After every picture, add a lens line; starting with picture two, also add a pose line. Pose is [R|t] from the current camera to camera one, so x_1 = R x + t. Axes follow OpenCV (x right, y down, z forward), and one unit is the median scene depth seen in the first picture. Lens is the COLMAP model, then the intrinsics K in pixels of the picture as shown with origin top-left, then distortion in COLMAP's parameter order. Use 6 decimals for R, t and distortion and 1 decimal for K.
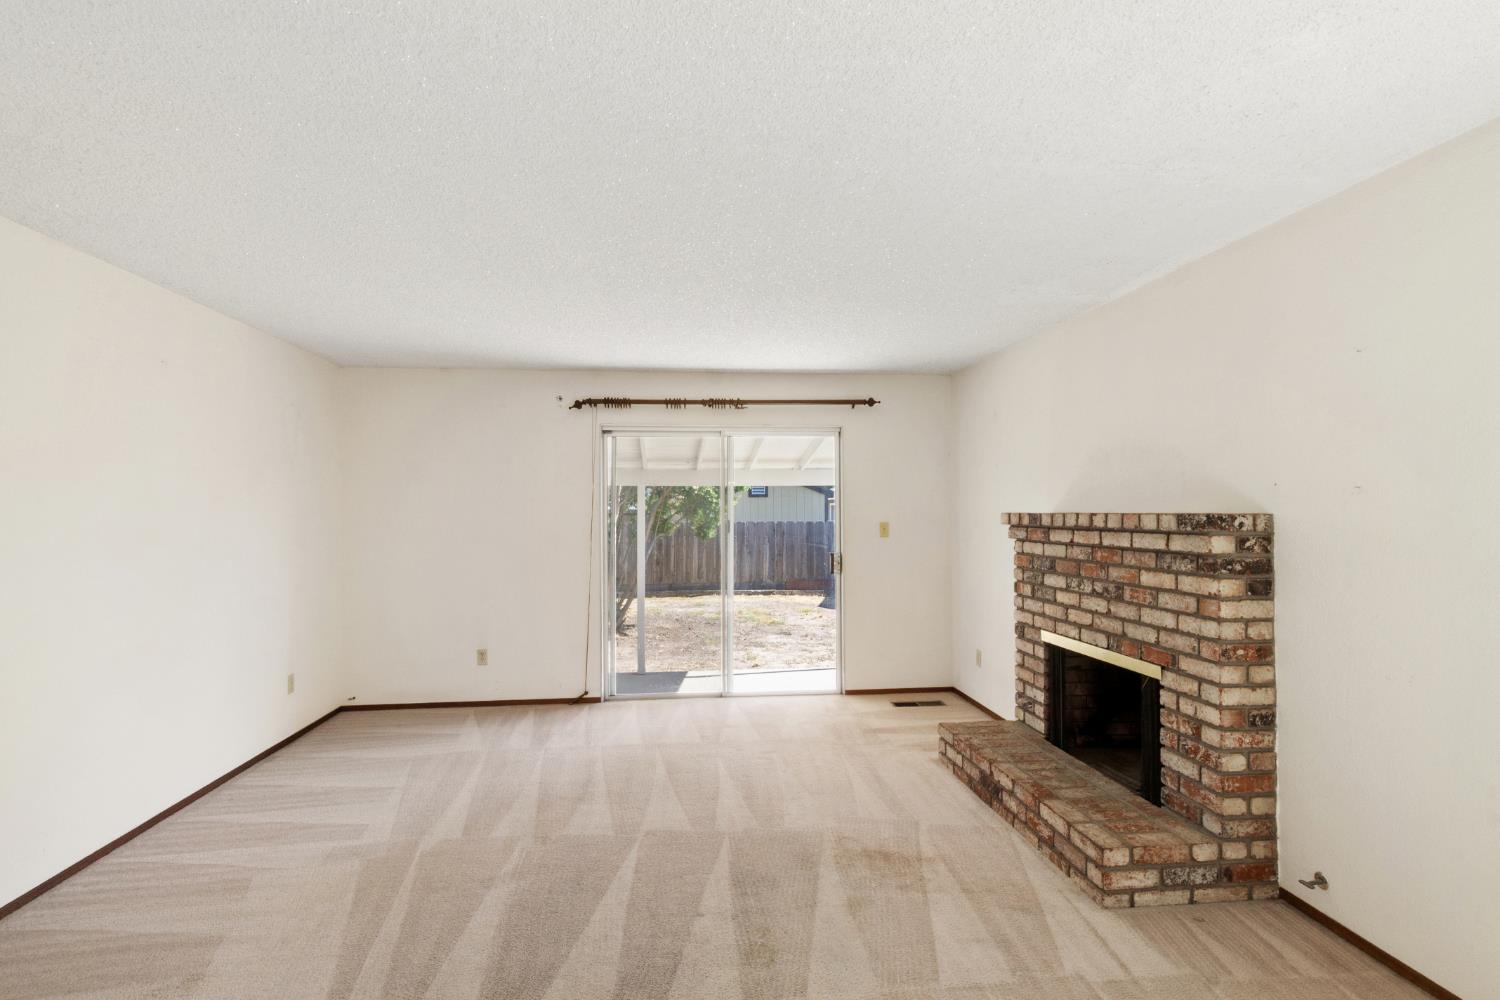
lens RADIAL K [[725.1, 0, 738.2], [0, 725.1, 503.5], [0, 0, 1]] dist [0.003181, -0.000516]
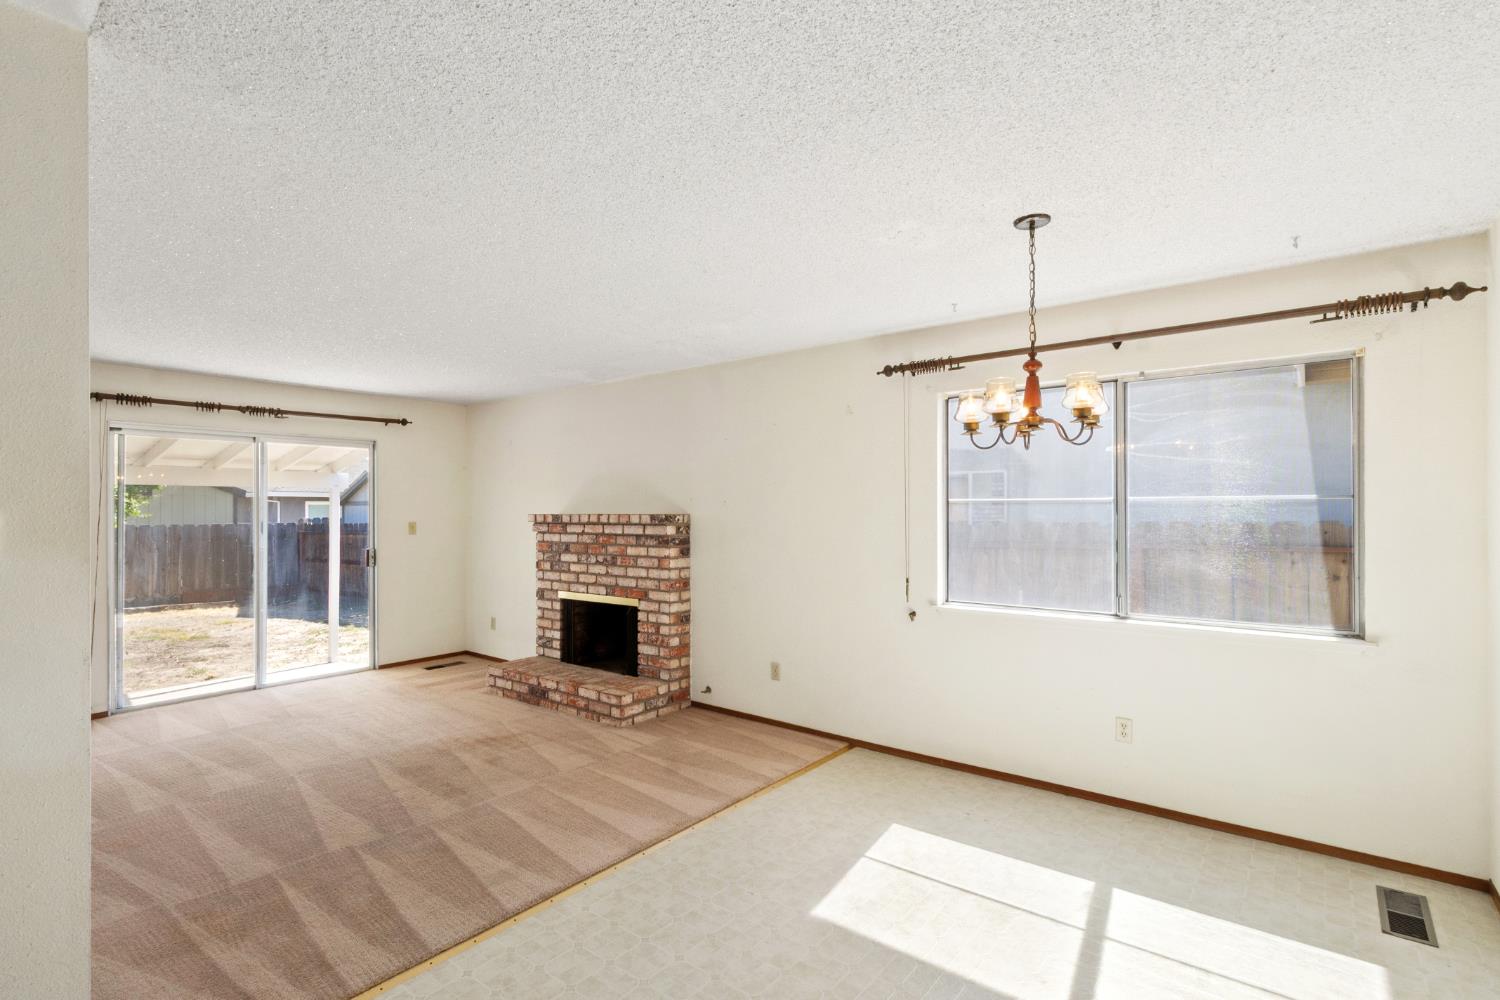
lens RADIAL K [[725.1, 0, 740.7], [0, 725.1, 508.8], [0, 0, 1]] dist [0.003181, -0.000516]
pose [[0.699370, 0.002903, 0.714754, -0.462275], [-0.007431, 0.999967, 0.003210, -0.006667], [-0.714721, -0.007556, 0.699369, -0.385292]]
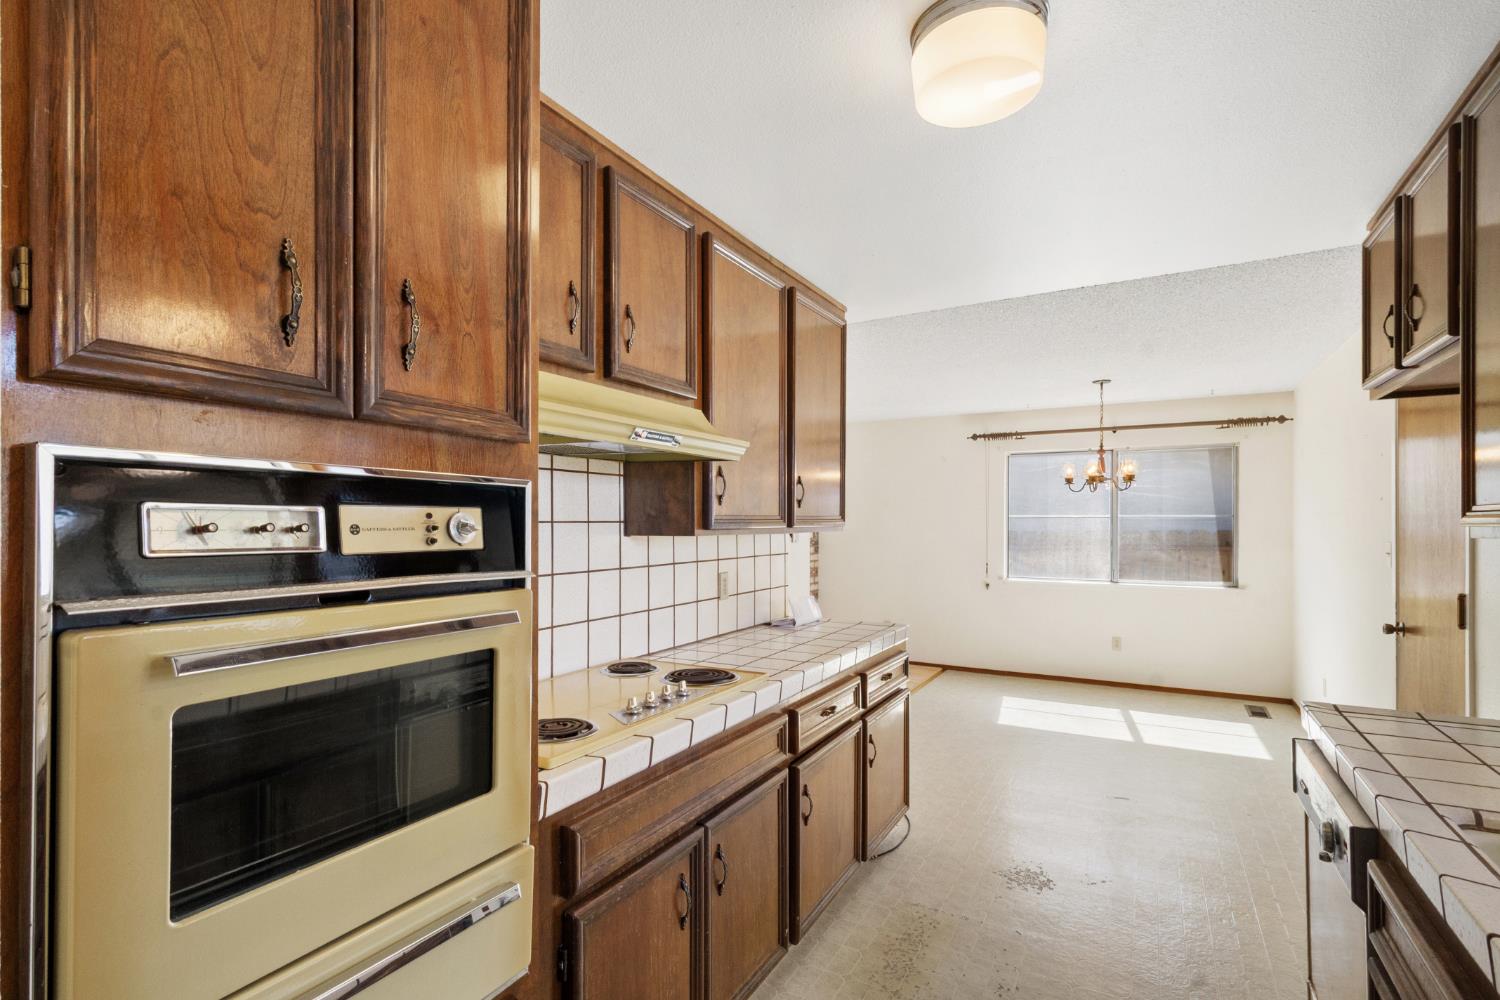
lens RADIAL K [[725.1, 0, 742.5], [0, 725.1, 524.7], [0, 0, 1]] dist [0.003181, -0.000516]
pose [[0.577460, -0.001716, 0.816417, -1.434910], [-0.010556, 0.999899, 0.009568, -0.007174], [-0.816351, -0.014143, 0.577384, -0.344243]]
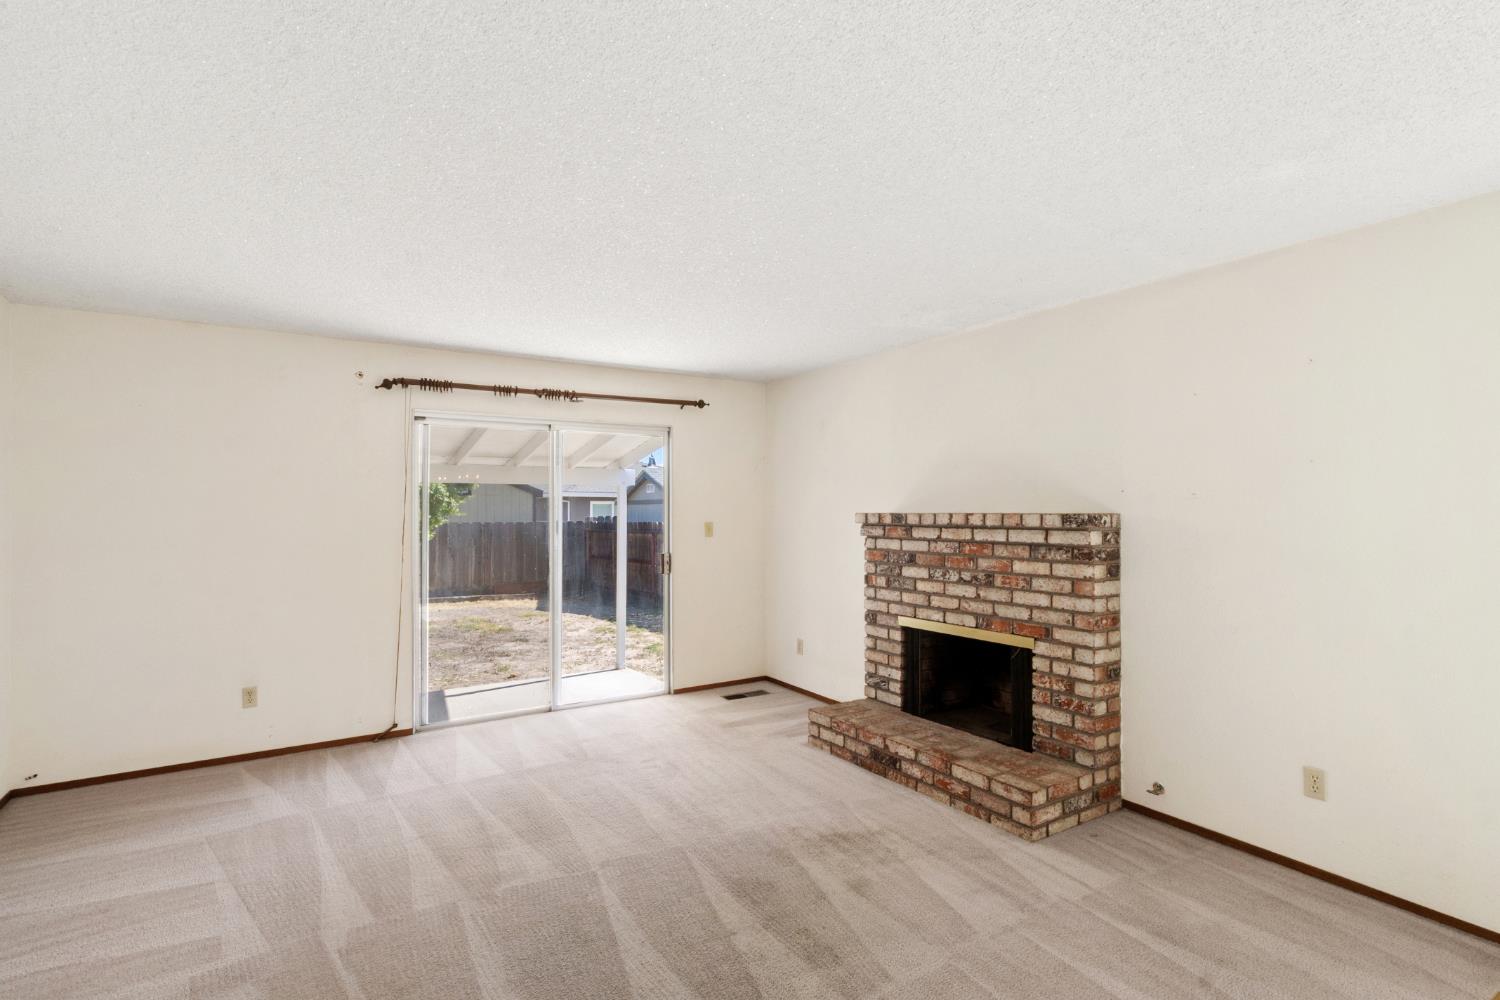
lens RADIAL K [[725.1, 0, 734.7], [0, 725.1, 506.0], [0, 0, 1]] dist [0.003181, -0.000516]
pose [[0.898044, 0.004205, 0.439885, -0.359470], [-0.005929, 0.999979, 0.002546, 0.000715], [-0.439865, -0.004895, 0.898051, 0.107240]]
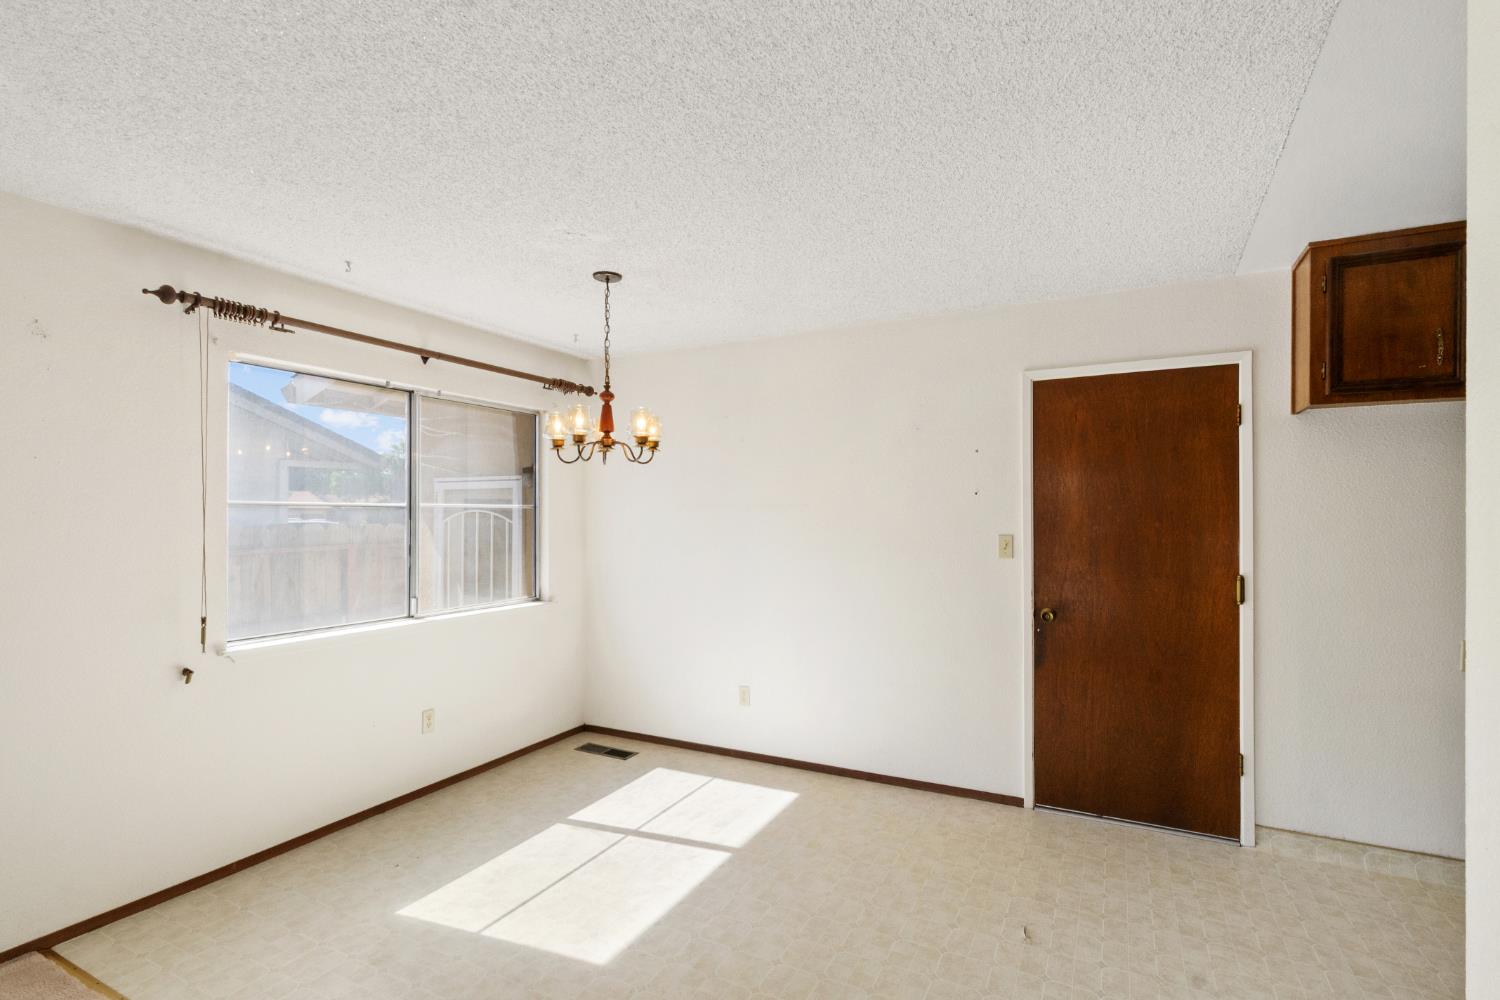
lens RADIAL K [[725.1, 0, 736.8], [0, 725.1, 517.5], [0, 0, 1]] dist [0.003181, -0.000516]
pose [[-0.834595, -0.002754, 0.550857, -0.344646], [-0.006659, 0.999965, -0.005089, -0.000432], [-0.550824, -0.007915, -0.834584, 0.609883]]
